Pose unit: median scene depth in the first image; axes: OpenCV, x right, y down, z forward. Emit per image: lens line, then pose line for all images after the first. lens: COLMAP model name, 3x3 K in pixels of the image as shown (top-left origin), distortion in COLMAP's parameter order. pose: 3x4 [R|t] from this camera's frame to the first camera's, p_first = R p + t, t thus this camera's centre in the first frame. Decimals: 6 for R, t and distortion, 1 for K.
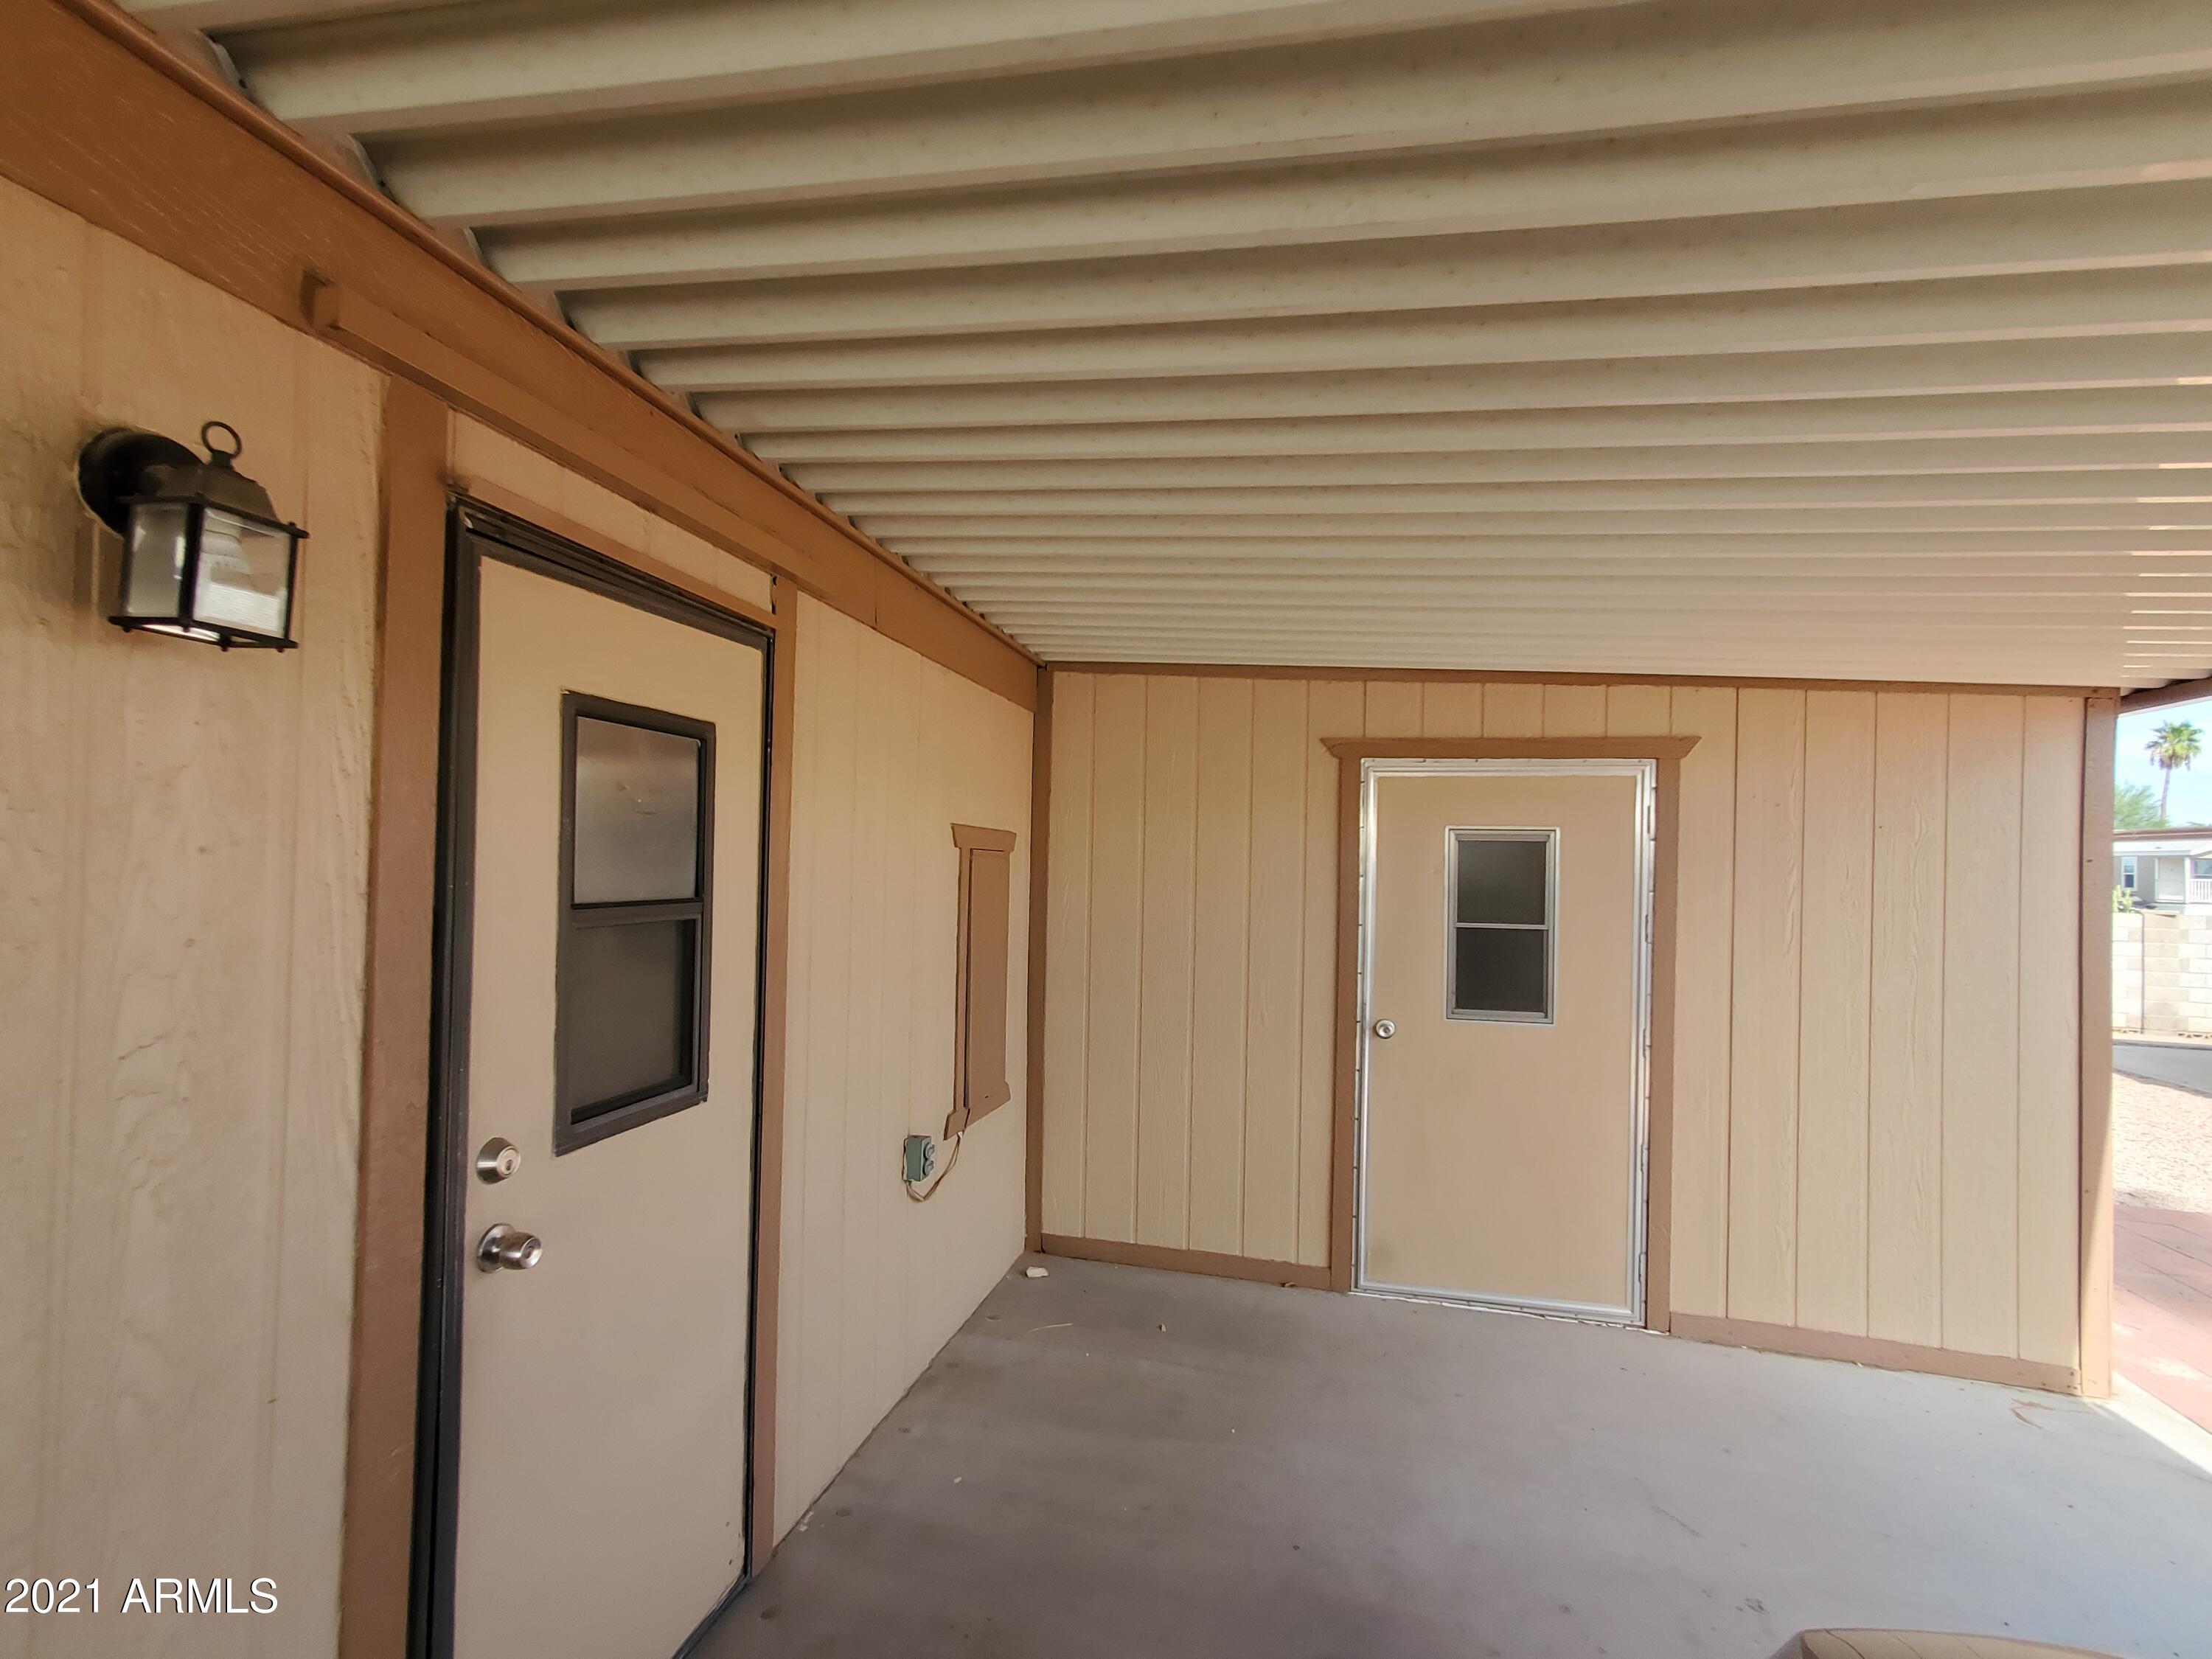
lens RADIAL K [[1034.9, 0, 1101.0], [0, 1034.9, 842.4], [0, 0, 1]] dist [0.008171, -0.000632]
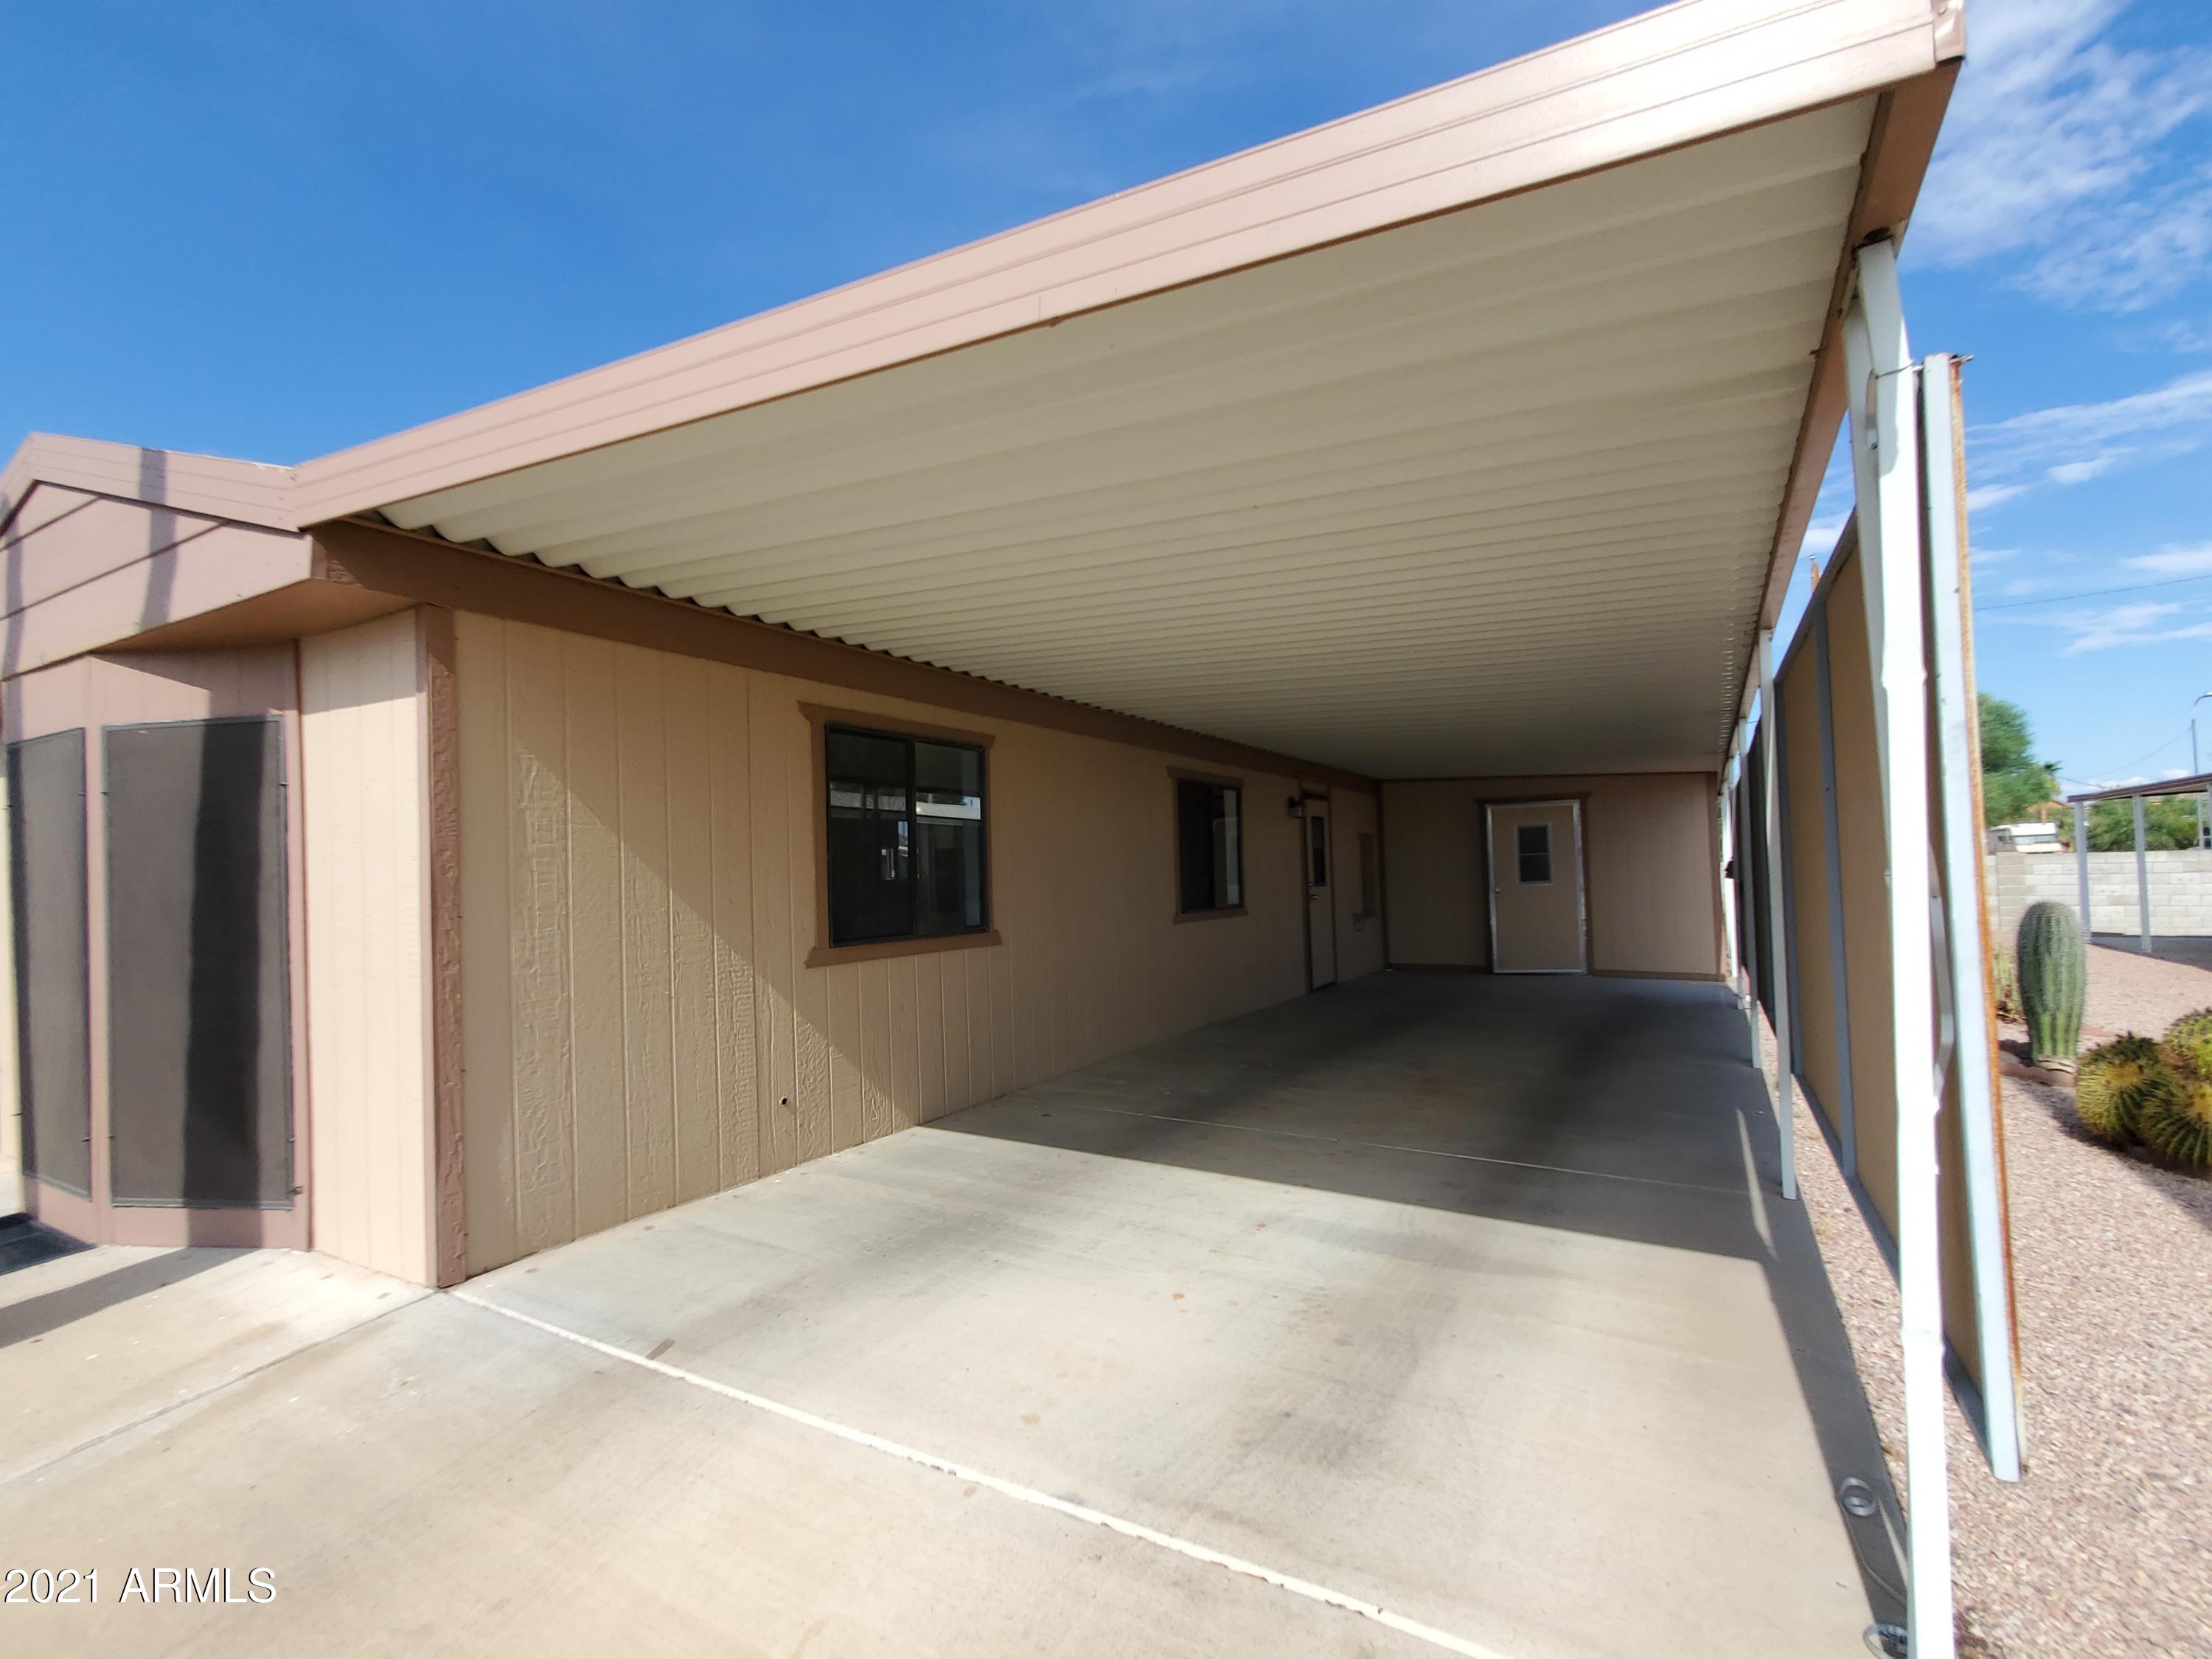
lens RADIAL K [[1034.9, 0, 1101.8], [0, 1034.9, 849.0], [0, 0, 1]] dist [0.008171, -0.000632]
pose [[0.955457, -0.060441, -0.288875, 0.040162], [0.057933, 0.998172, -0.017232, 0.043607], [0.289388, -0.000271, 0.957212, -2.499321]]
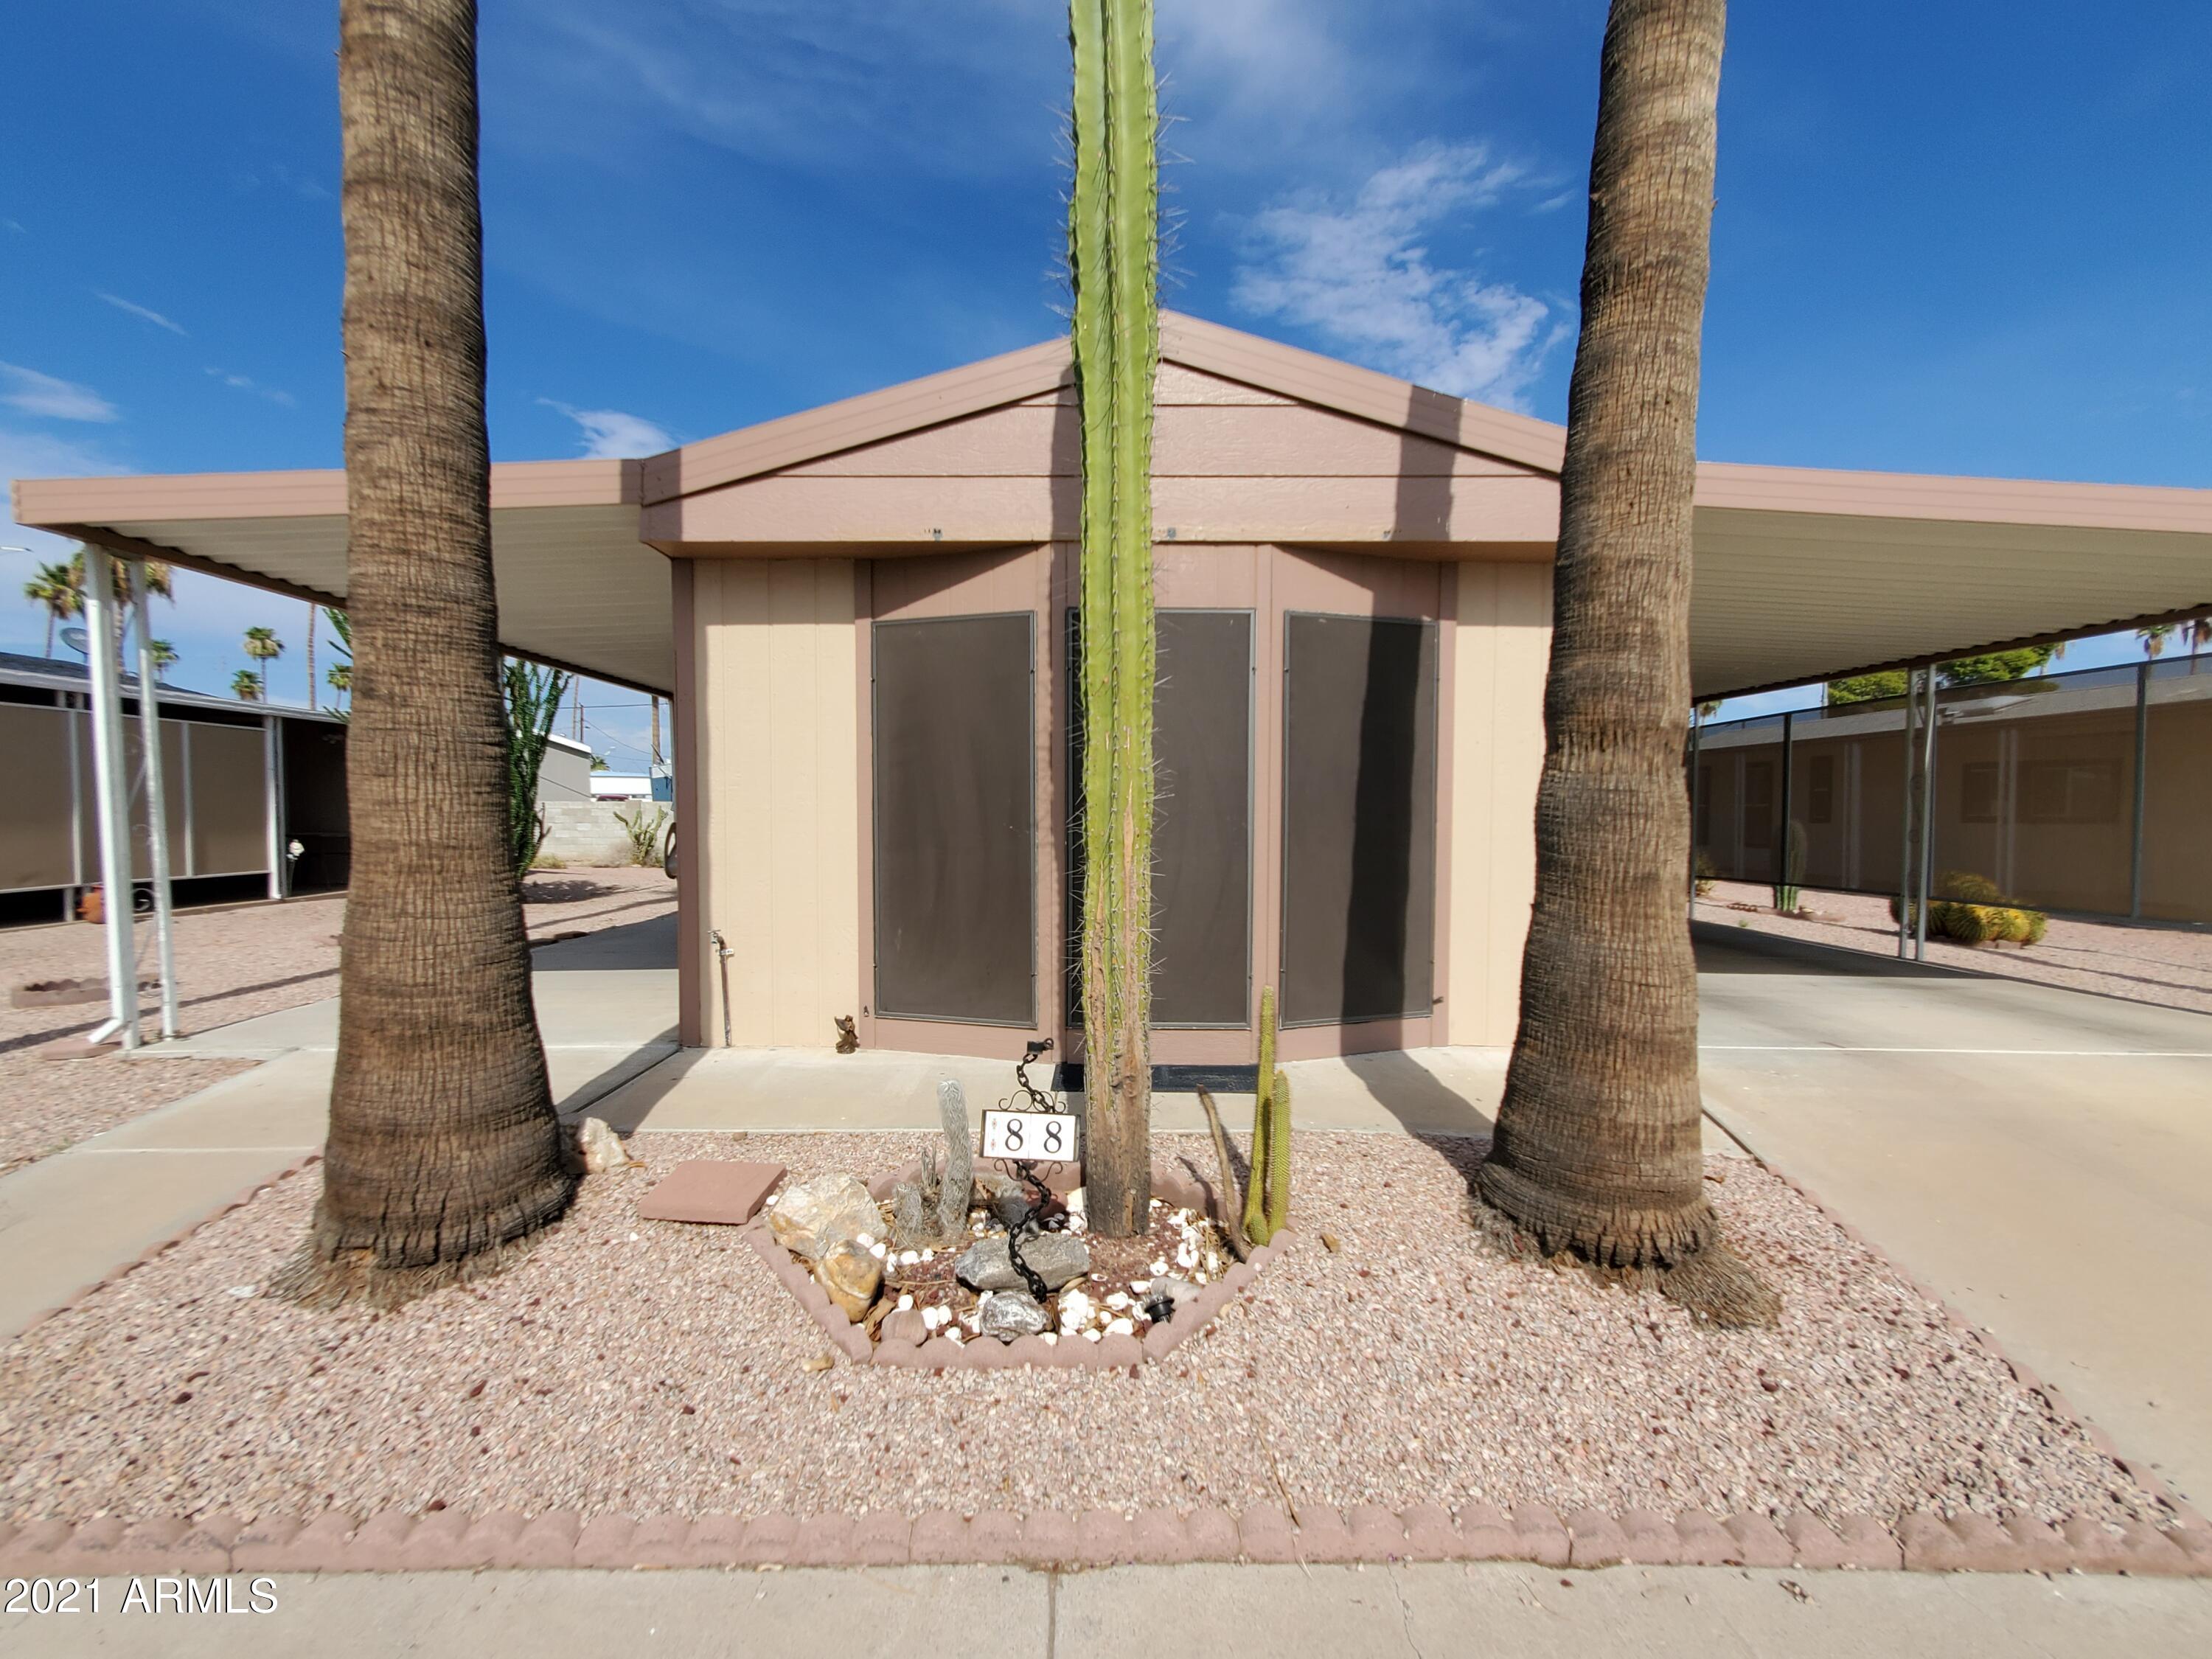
lens RADIAL K [[1049.1, 0, 1108.4], [0, 1049.1, 837.7], [0, 0, 1]] dist [-0.000500, -0.000211]
pose [[0.968809, -0.034258, 0.245428, -1.808825], [0.021277, 0.998240, 0.055352, 0.030535], [-0.246892, -0.048404, 0.967833, -2.922233]]
